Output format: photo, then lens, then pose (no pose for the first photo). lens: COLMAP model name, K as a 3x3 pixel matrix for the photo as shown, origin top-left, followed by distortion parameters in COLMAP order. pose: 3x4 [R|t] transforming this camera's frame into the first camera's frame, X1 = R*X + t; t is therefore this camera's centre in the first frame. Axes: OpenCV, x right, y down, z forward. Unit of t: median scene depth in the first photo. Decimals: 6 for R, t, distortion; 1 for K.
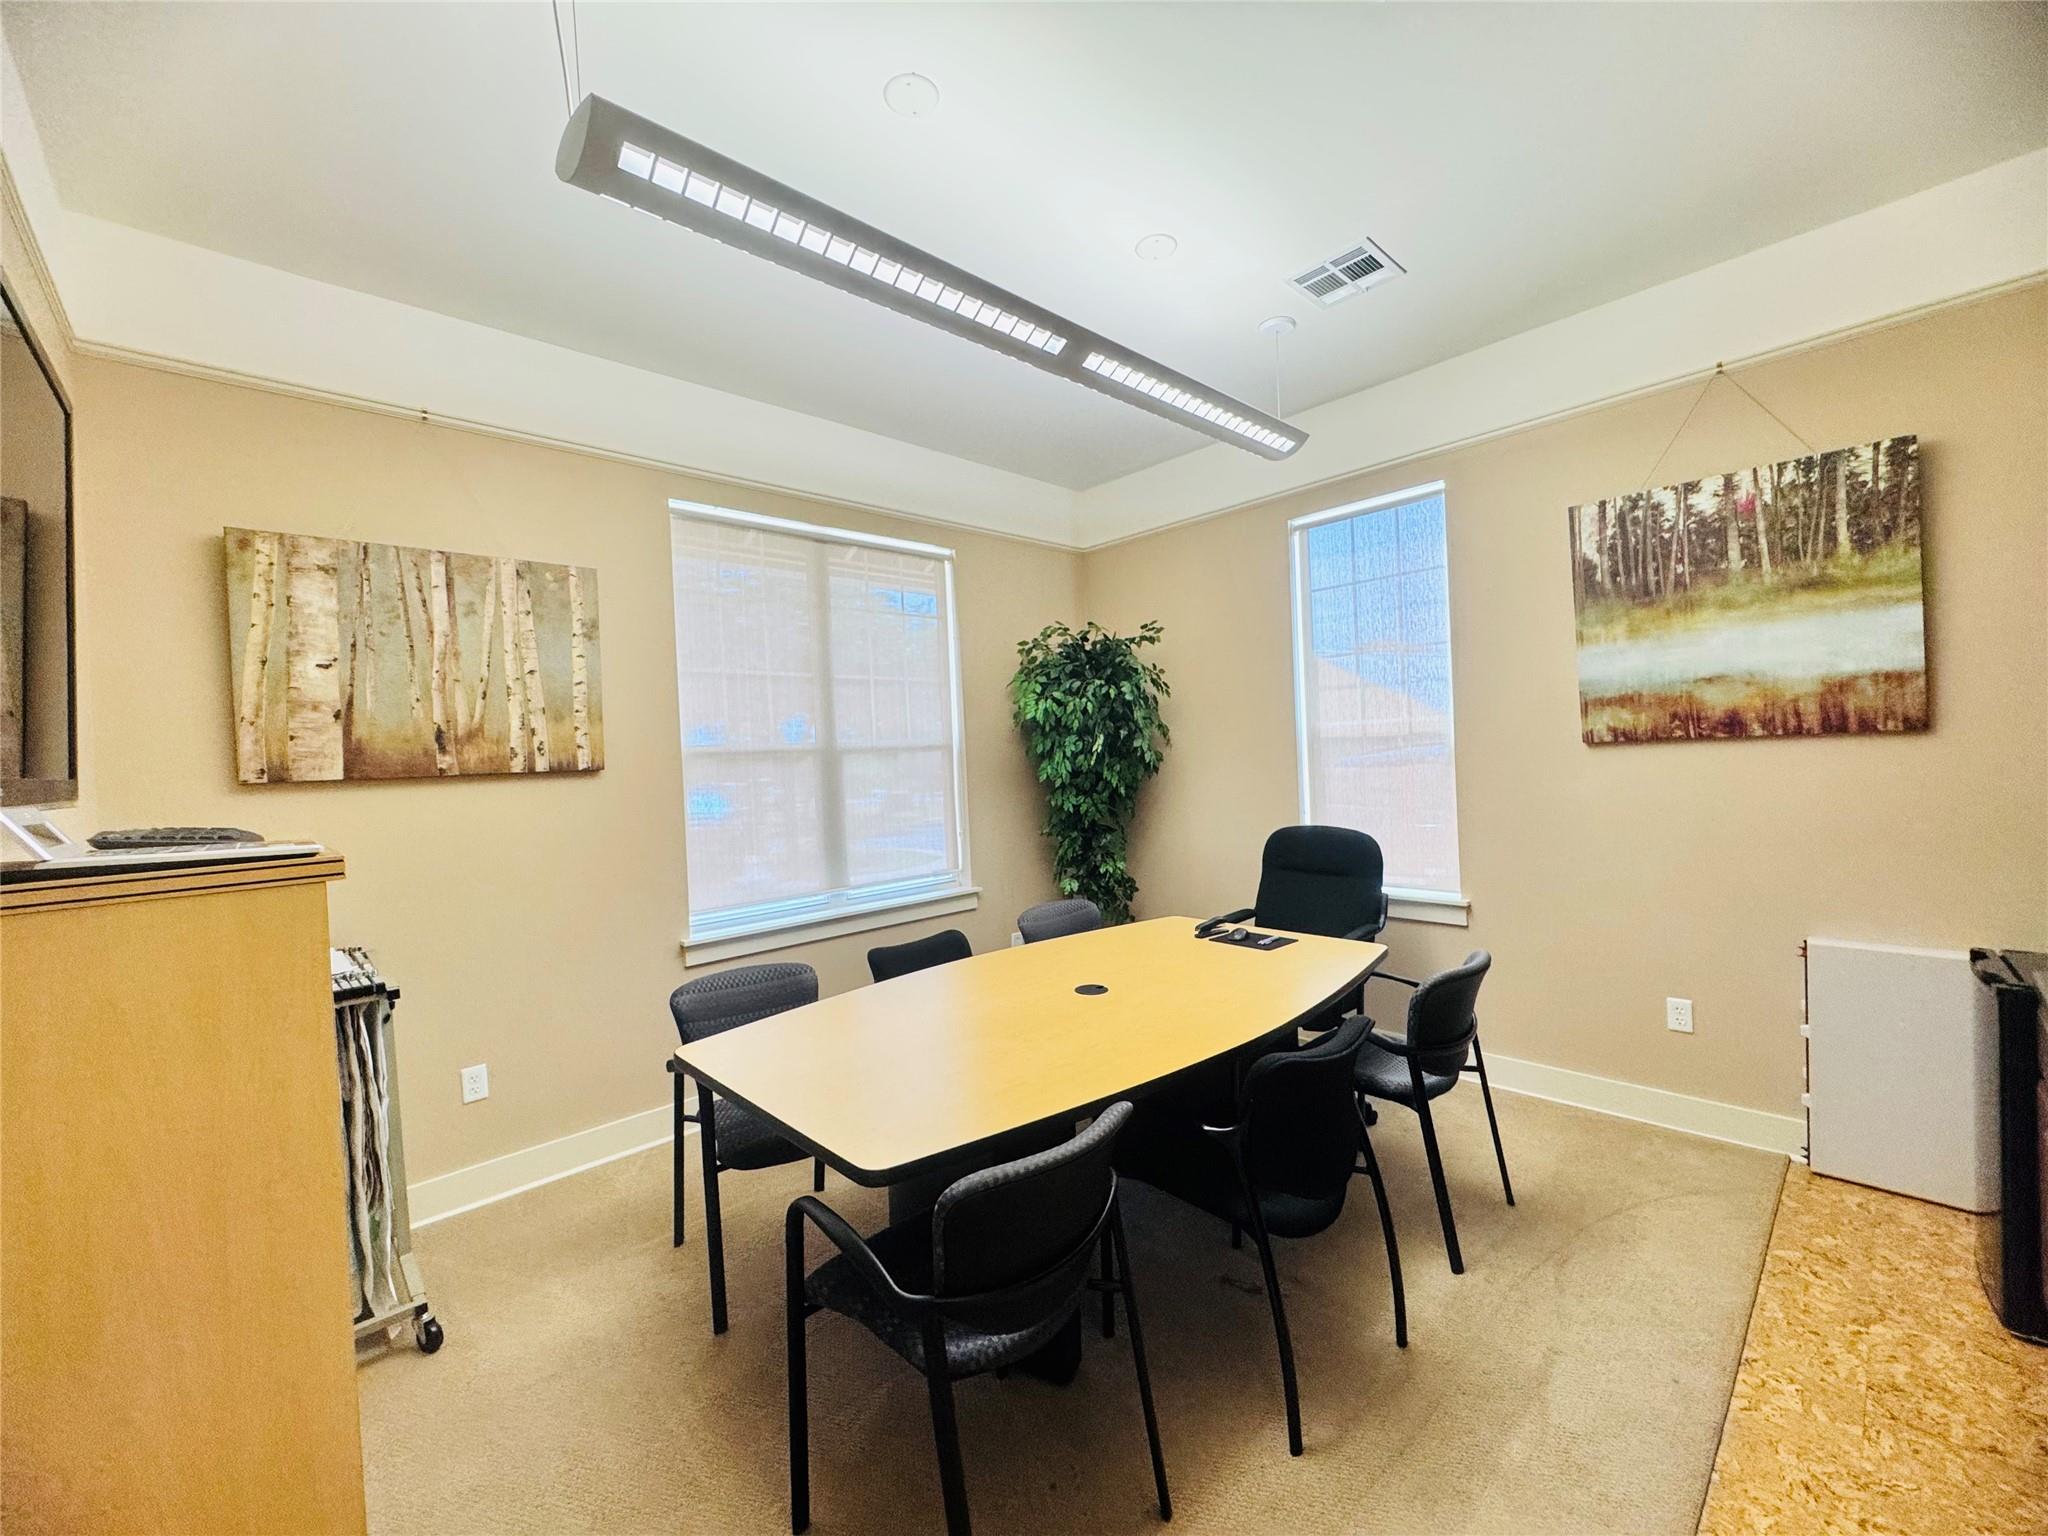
lens RADIAL K [[819.8, 0, 1020.8], [0, 819.8, 767.6], [0, 0, 1]] dist [-0.006353, 0.000936]
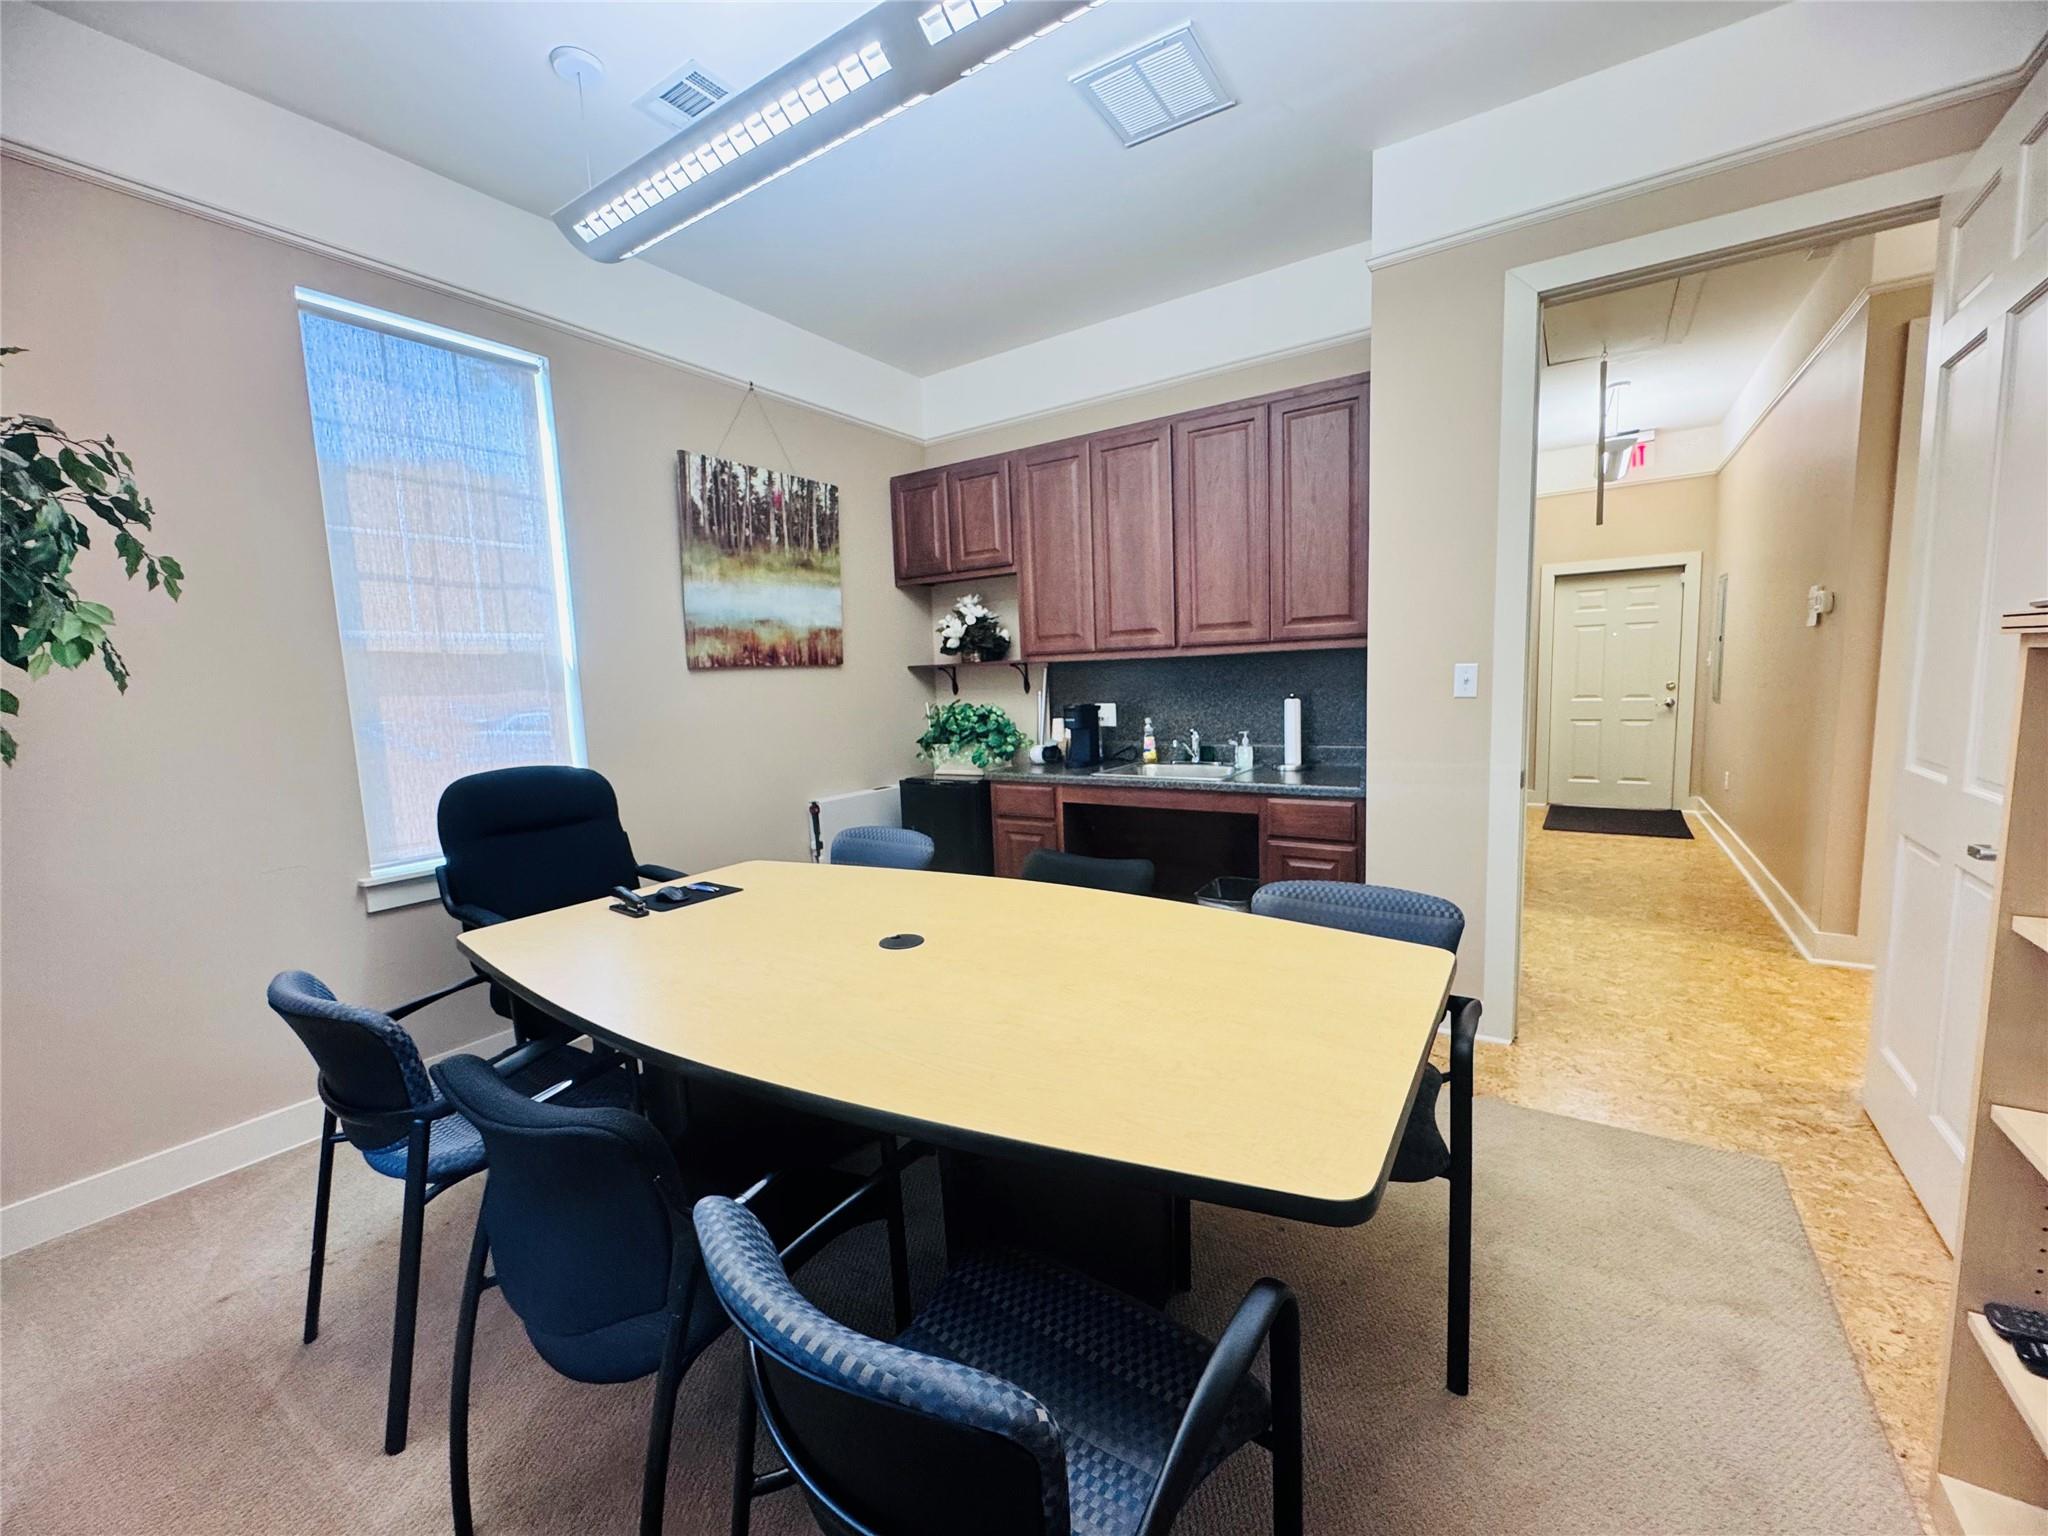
lens RADIAL K [[819.8, 0, 1023.7], [0, 819.8, 766.6], [0, 0, 1]] dist [-0.006353, 0.000936]
pose [[-0.232584, -0.057993, 0.970846, -0.587849], [0.058392, 0.995587, 0.073460, 0.055934], [-0.970822, 0.073775, -0.228171, 0.941707]]
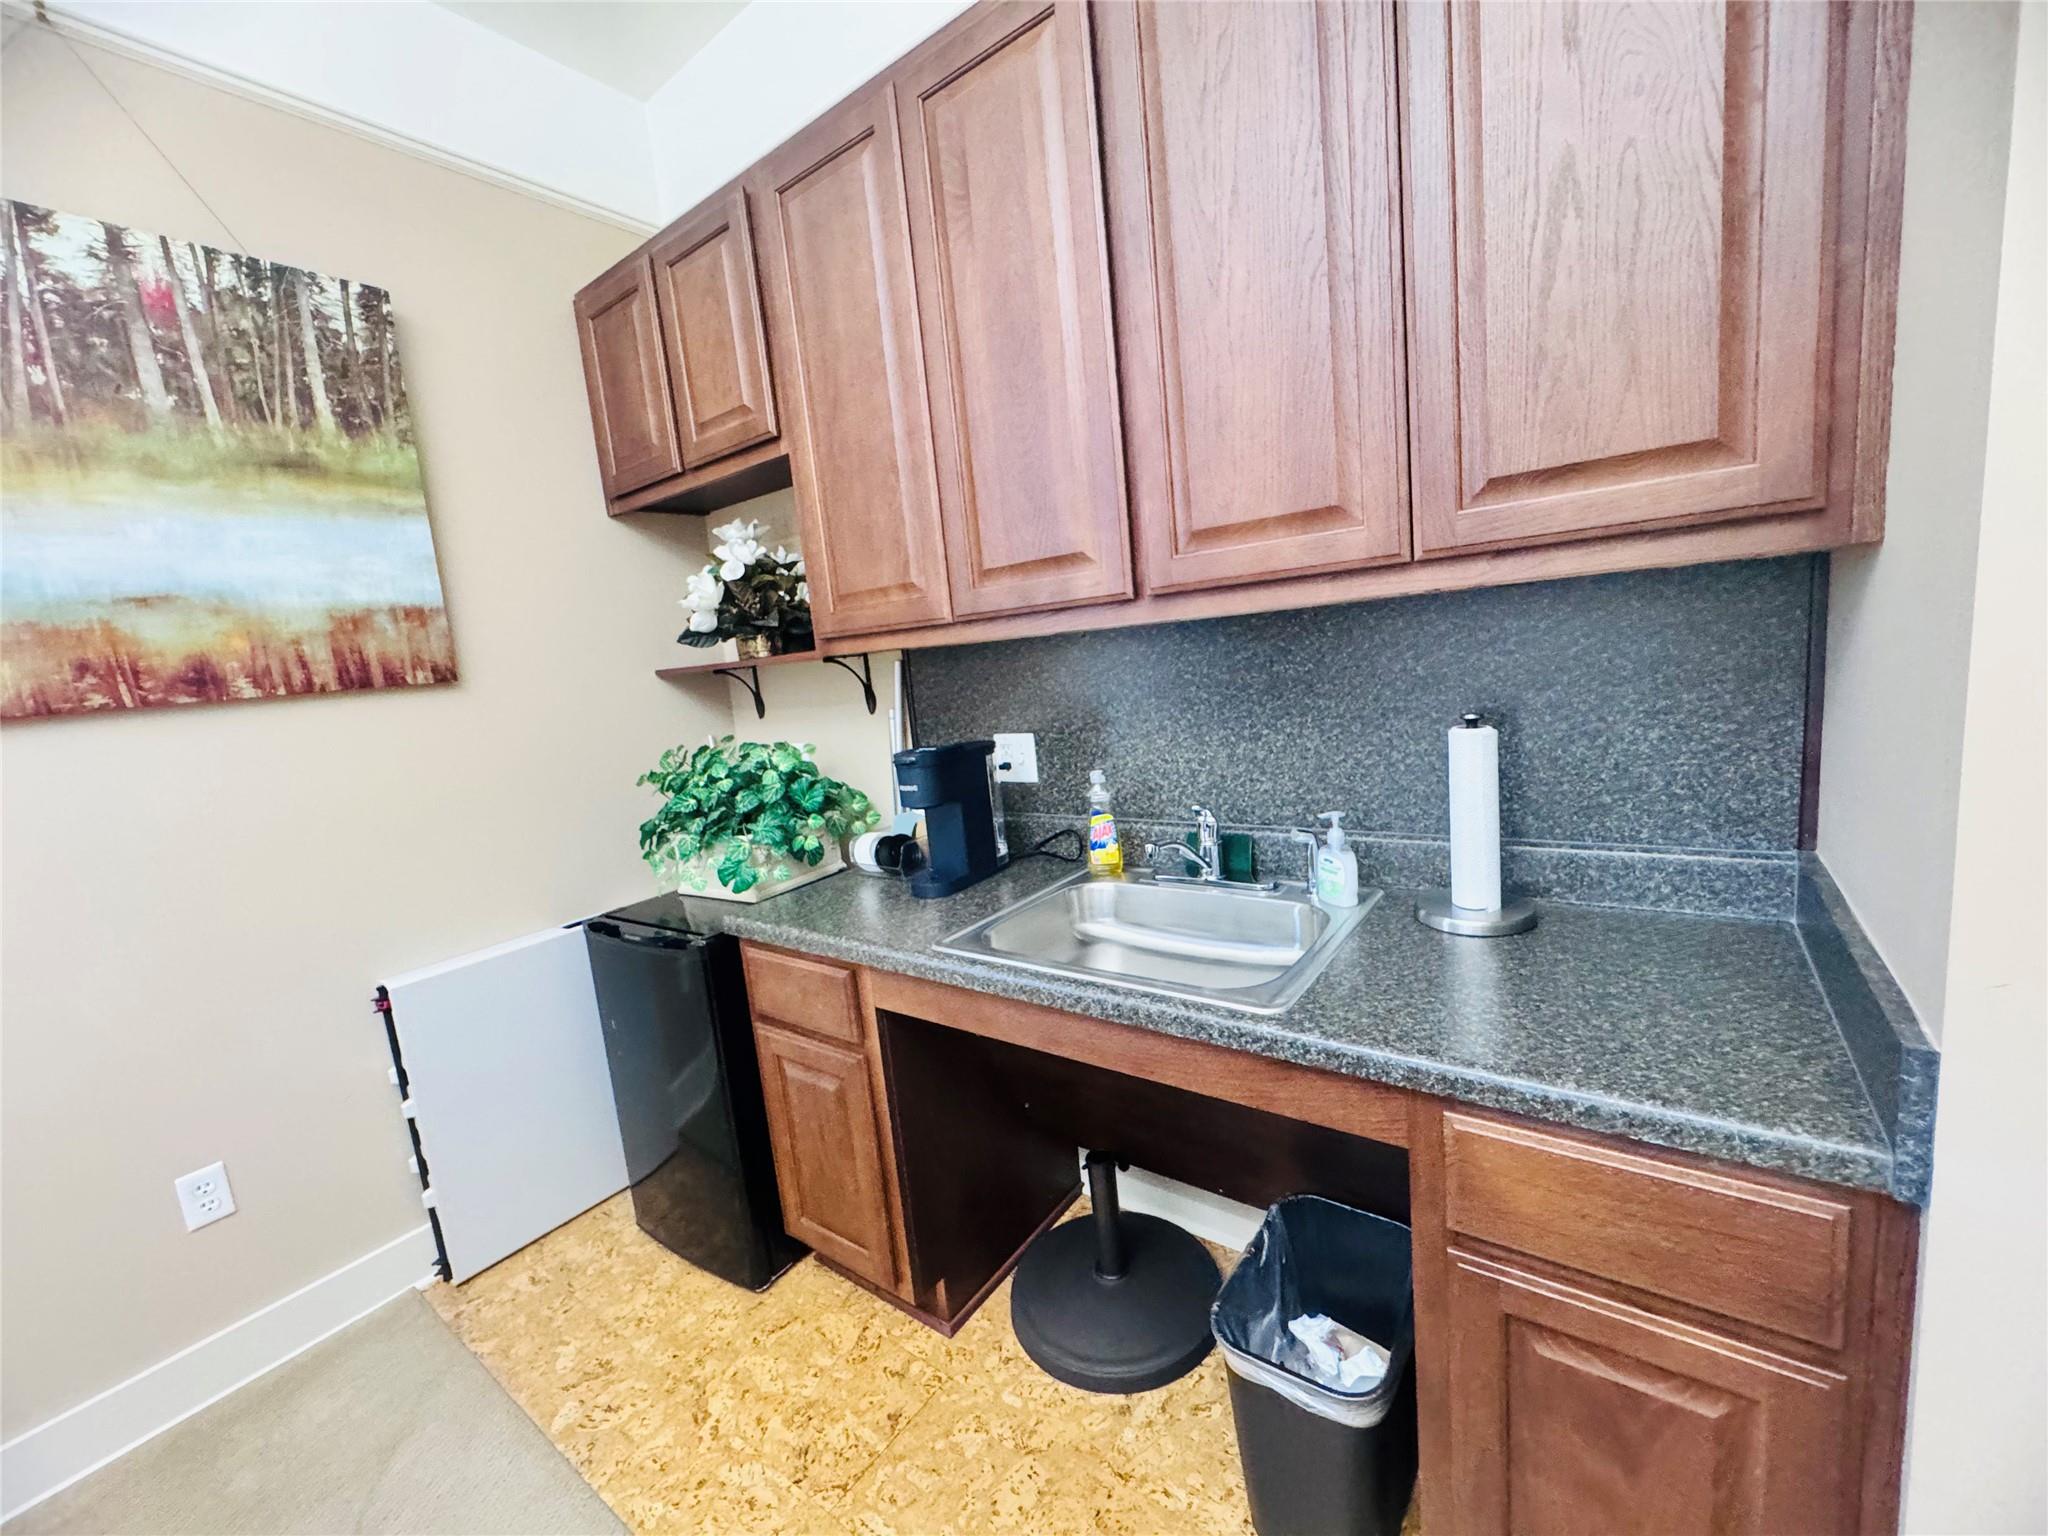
lens RADIAL K [[819.8, 0, 1024.1], [0, 819.8, 766.4], [0, 0, 1]] dist [-0.006353, 0.000936]
pose [[-0.178086, -0.083569, 0.980460, 0.189358], [0.113777, 0.987956, 0.104874, 0.014139], [-0.977415, 0.130230, -0.166433, 0.539405]]
